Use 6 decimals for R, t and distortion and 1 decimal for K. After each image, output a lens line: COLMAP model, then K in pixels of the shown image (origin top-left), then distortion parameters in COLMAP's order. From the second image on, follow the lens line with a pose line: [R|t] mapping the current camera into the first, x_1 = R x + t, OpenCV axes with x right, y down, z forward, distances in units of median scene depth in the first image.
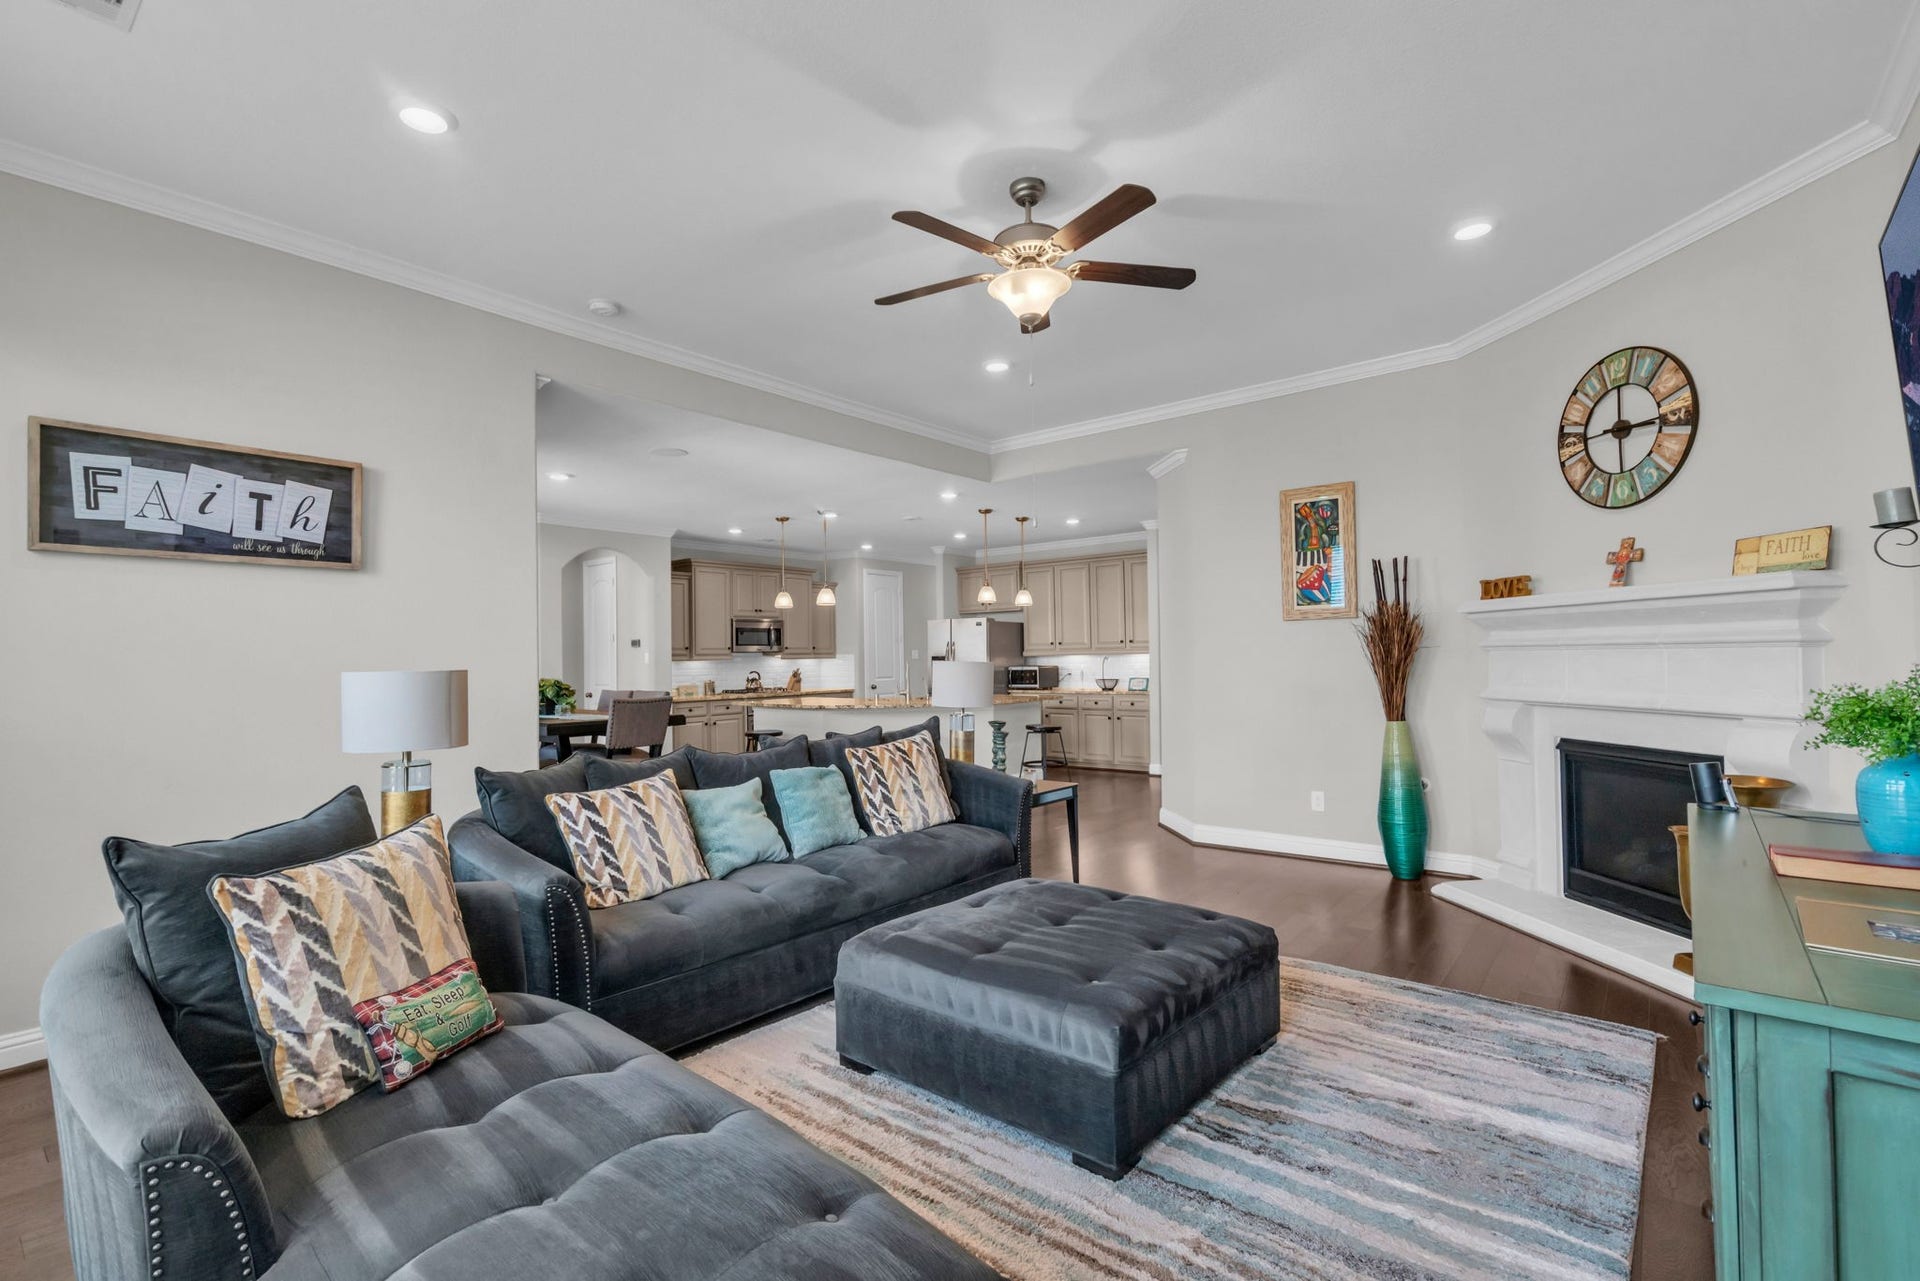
lens RADIAL K [[871.5, 0, 962.1], [0, 871.5, 650.0], [0, 0, 1]] dist [-0.006725, 0.002567]
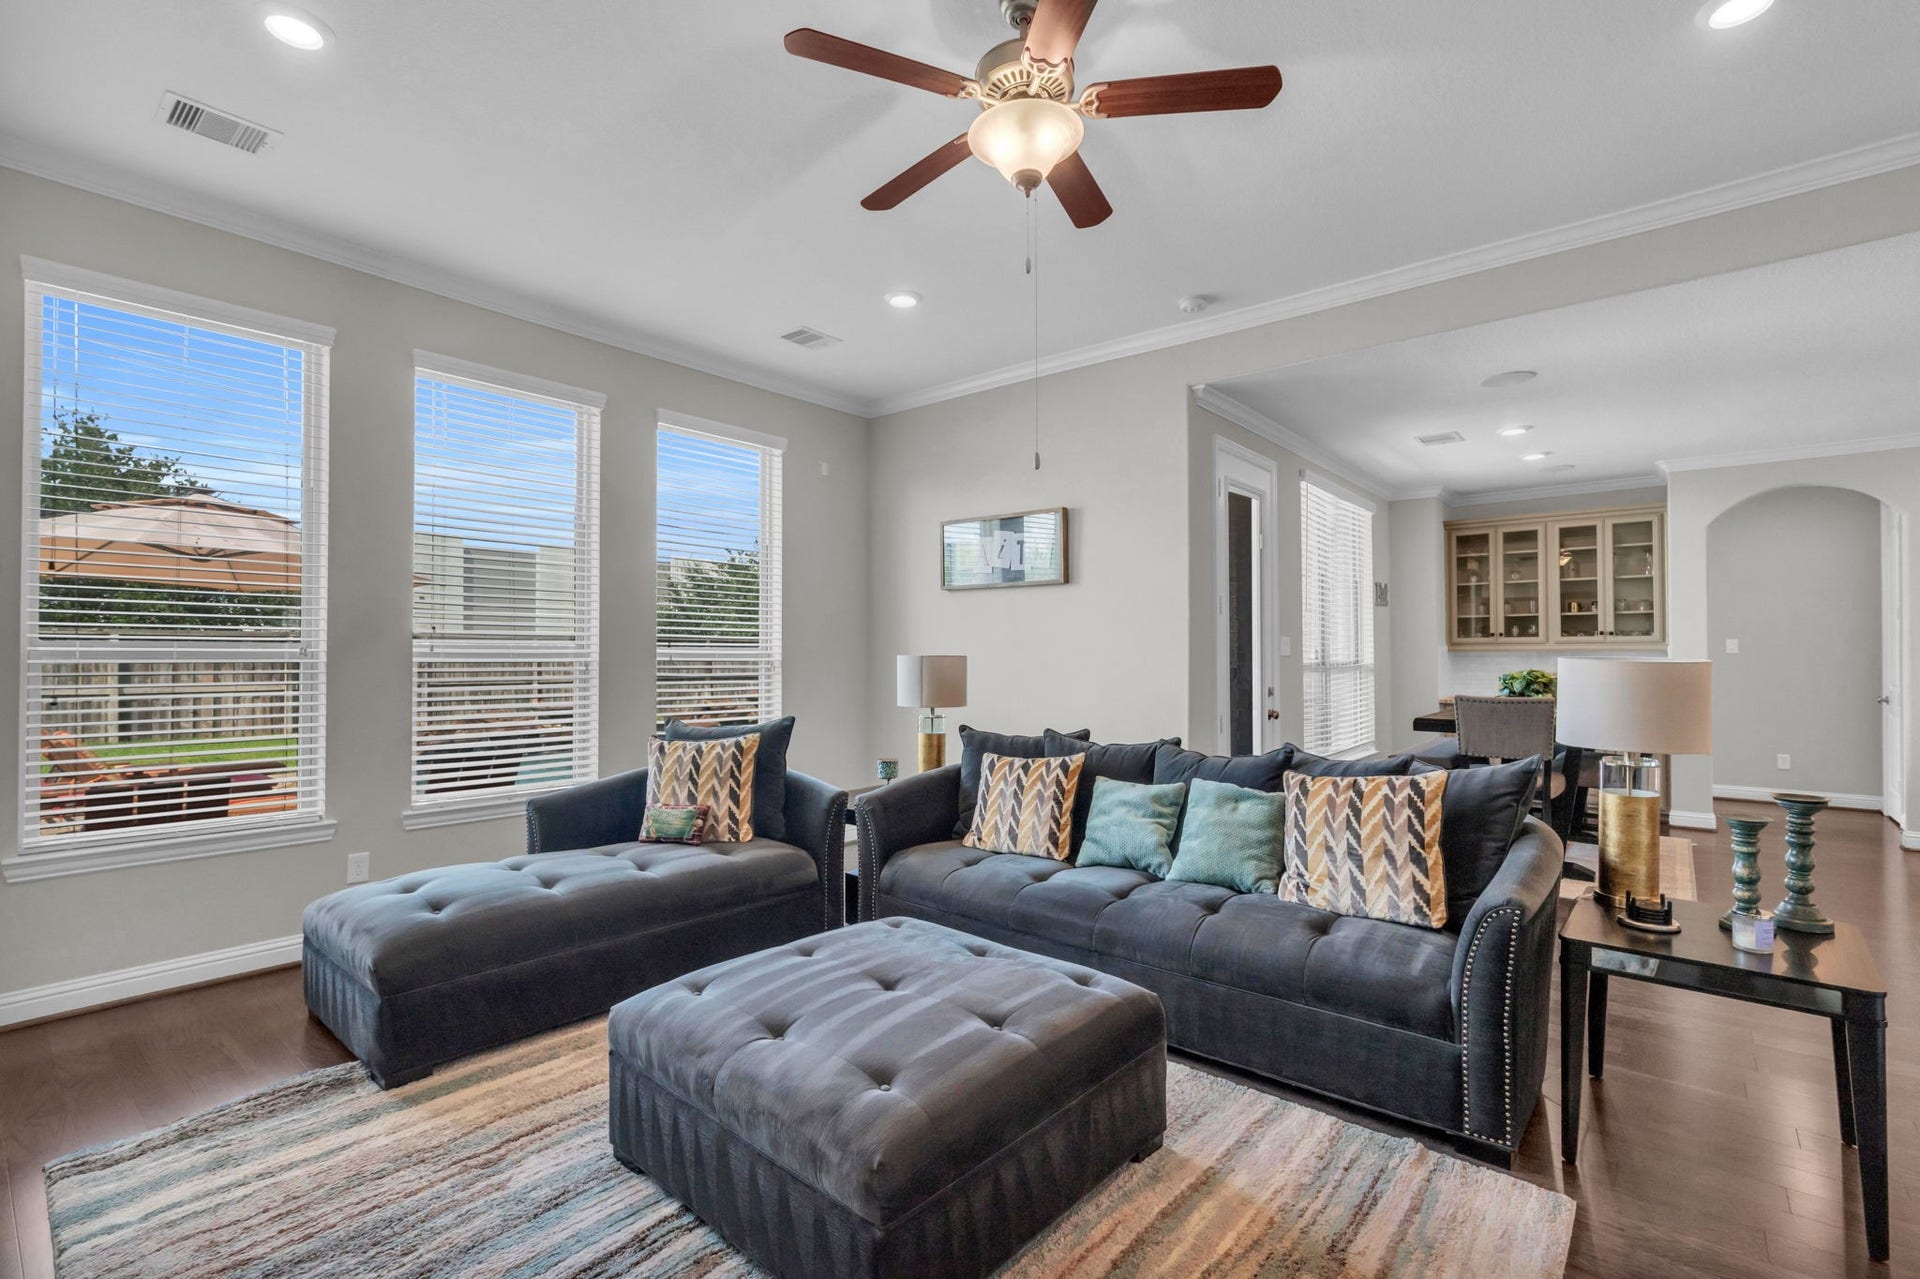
lens RADIAL K [[871.5, 0, 958.3], [0, 871.5, 643.7], [0, 0, 1]] dist [-0.006725, 0.002567]
pose [[-0.023032, 0.003554, -0.999728, 0.246861], [0.009167, 0.999952, 0.003344, -0.000211], [0.999693, -0.009088, -0.023063, 0.297053]]
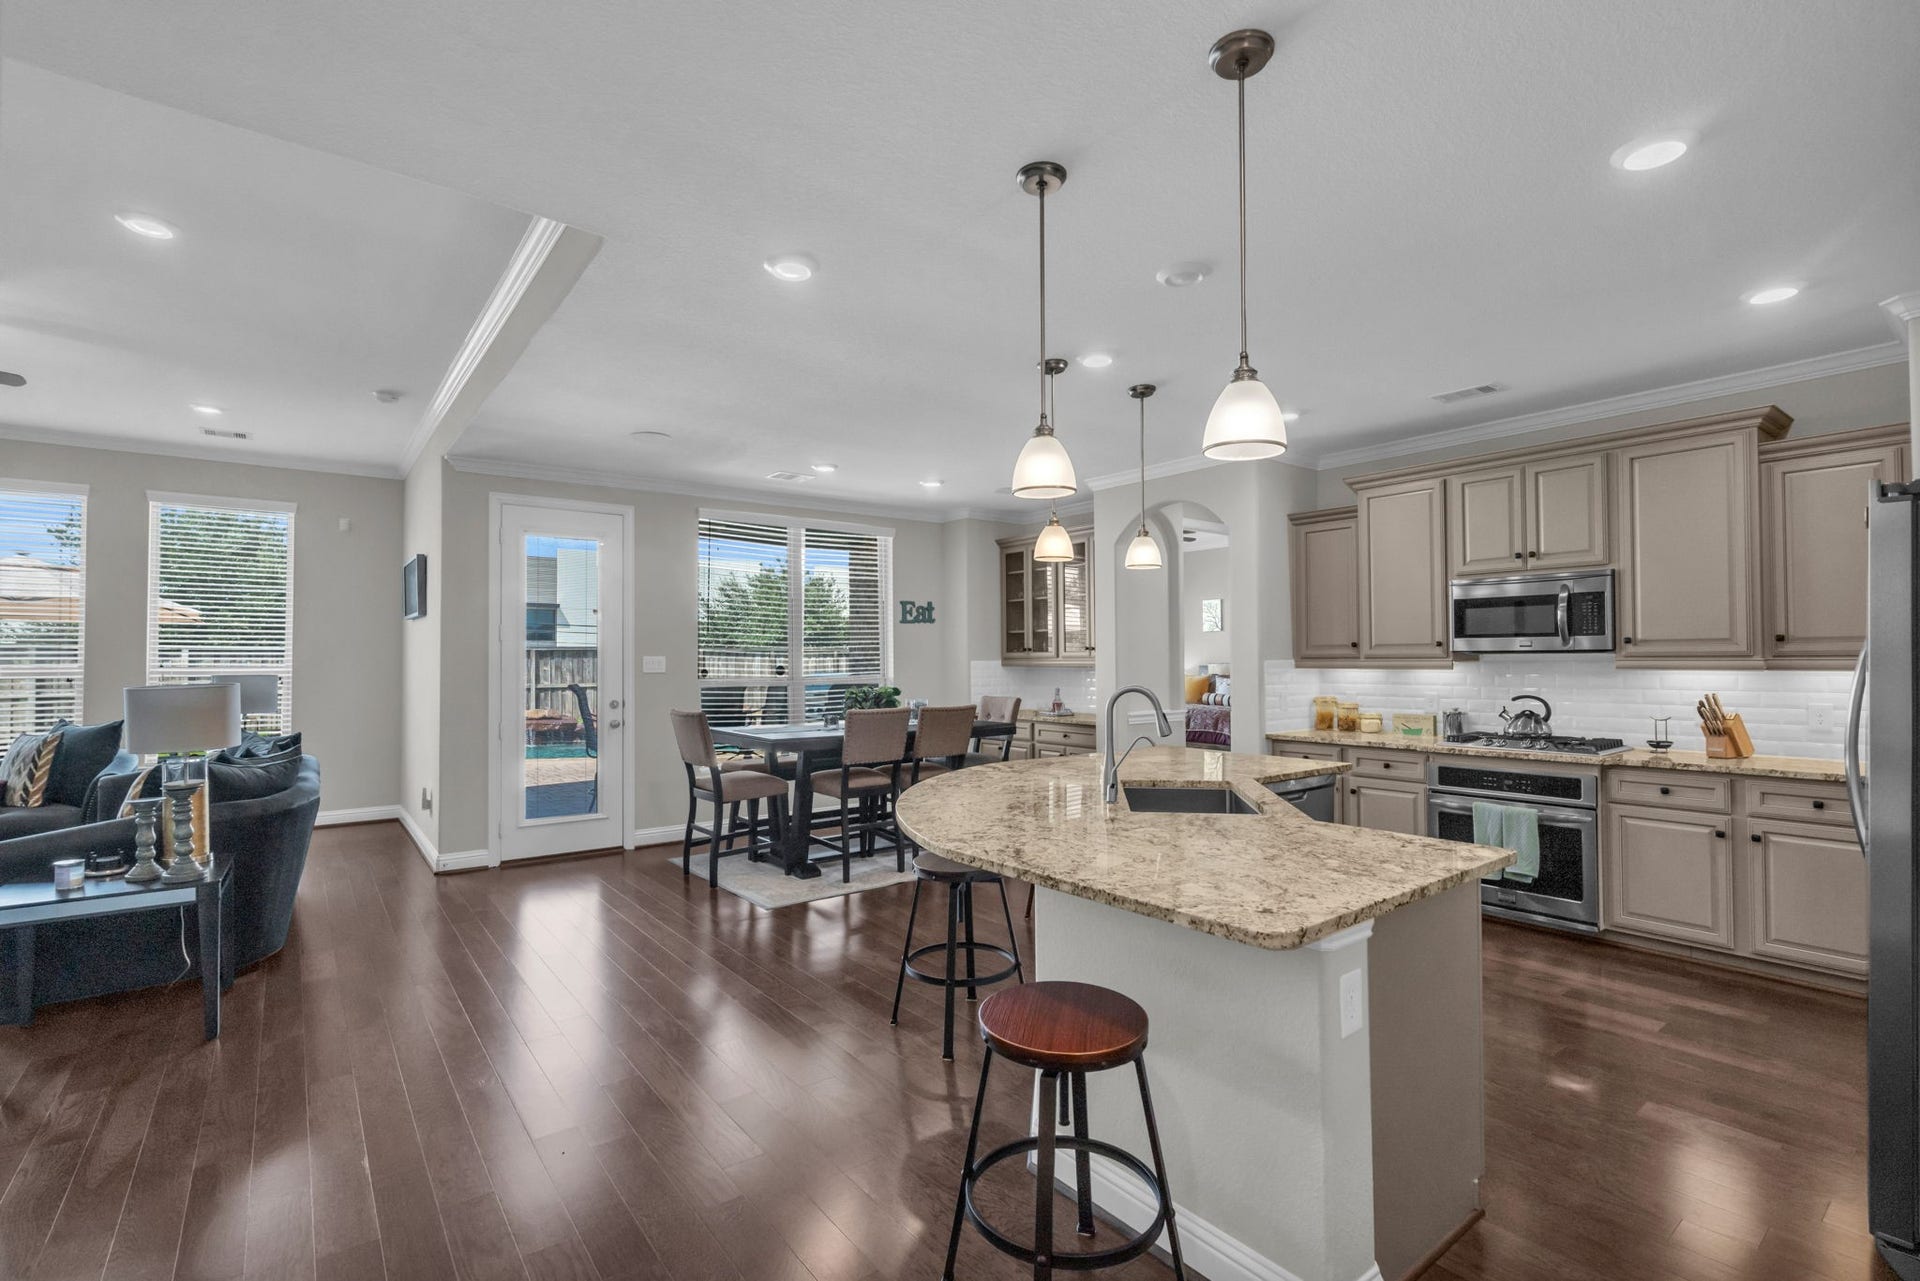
lens RADIAL K [[871.5, 0, 946.4], [0, 871.5, 644.7], [0, 0, 1]] dist [-0.006725, 0.002567]
pose [[-0.241172, -0.000398, -0.970482, 0.254390], [0.014432, 0.999888, -0.003996, -0.003622], [0.970375, -0.014970, -0.241139, 0.838685]]
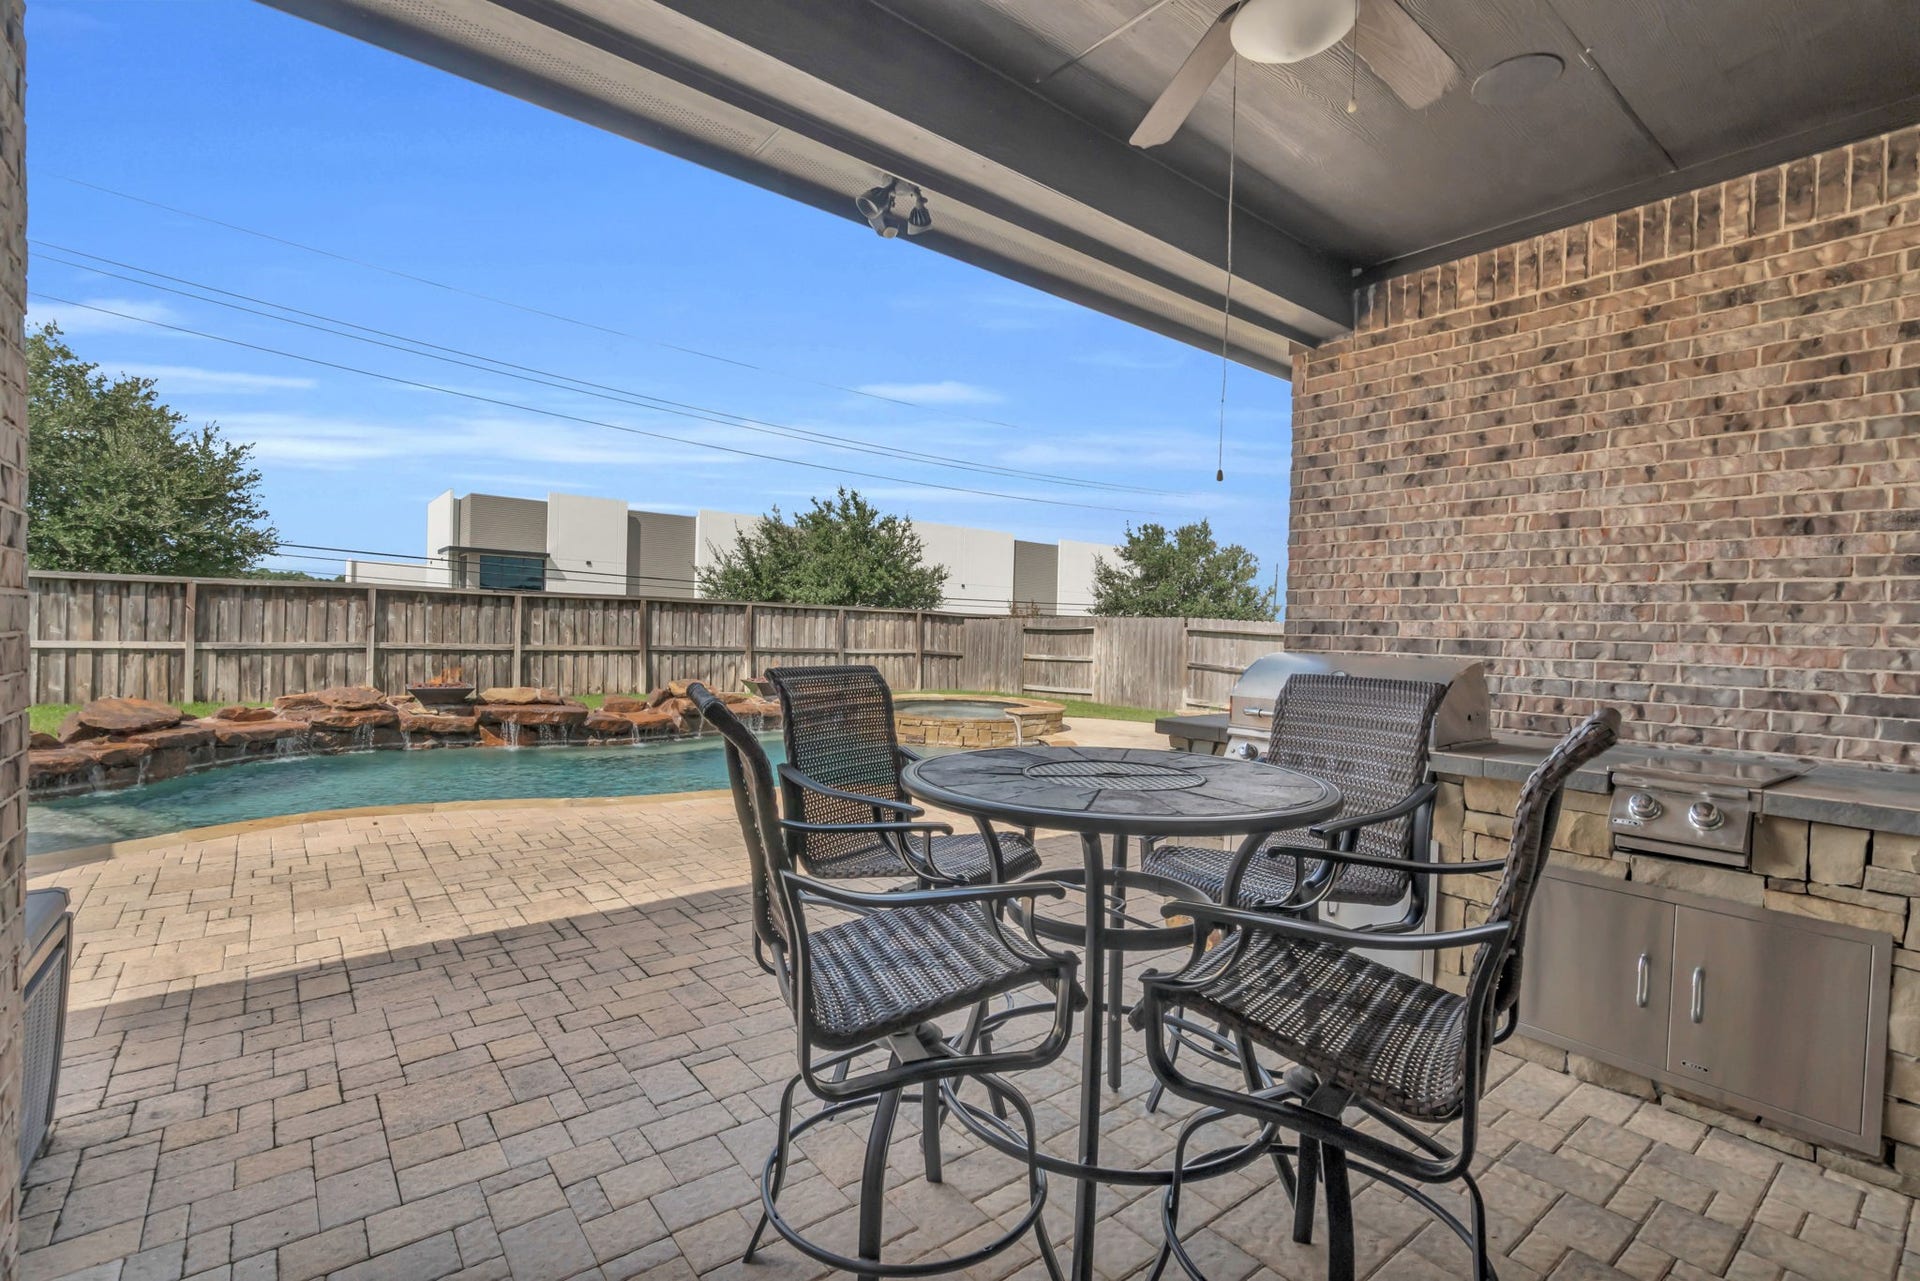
lens RADIAL K [[871.5, 0, 955.9], [0, 871.5, 645.0], [0, 0, 1]] dist [-0.006725, 0.002567]
pose [[-0.220868, 0.026529, -0.974943, -0.259754], [-0.019987, 0.999297, 0.031720, 0.007720], [0.975099, 0.026492, -0.220182, 0.418825]]
